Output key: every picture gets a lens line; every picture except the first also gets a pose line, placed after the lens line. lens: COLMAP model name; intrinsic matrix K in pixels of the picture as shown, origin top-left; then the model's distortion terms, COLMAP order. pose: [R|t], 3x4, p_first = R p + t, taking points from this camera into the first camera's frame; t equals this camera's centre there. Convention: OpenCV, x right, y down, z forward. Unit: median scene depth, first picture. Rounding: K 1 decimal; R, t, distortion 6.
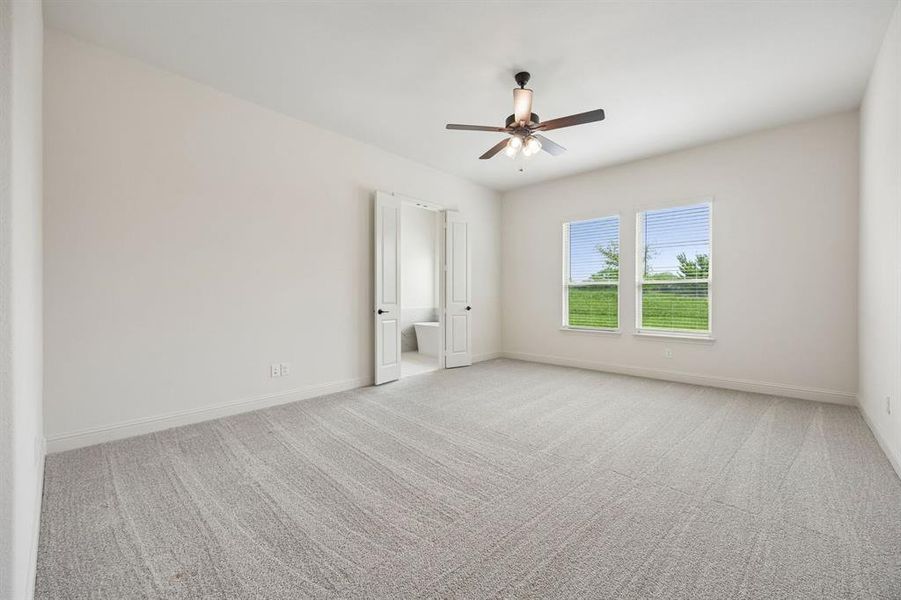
lens RADIAL K [[361.4, 0, 450.5], [0, 361.4, 300.0], [0, 0, 1]] dist [0.000238, 0.000069]
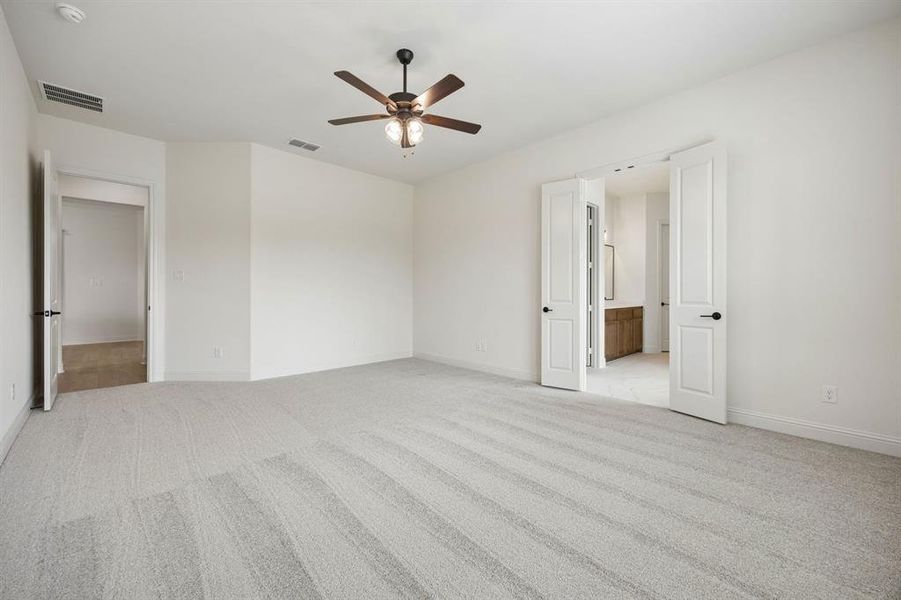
lens RADIAL K [[361.4, 0, 450.5], [0, 361.4, 300.0], [0, 0, 1]] dist [0.000238, 0.000069]
pose [[-0.064626, 0.015493, -0.997789, 0.767376], [-0.010109, 0.999818, 0.016180, -0.006084], [0.997858, 0.011132, -0.064457, 0.810703]]
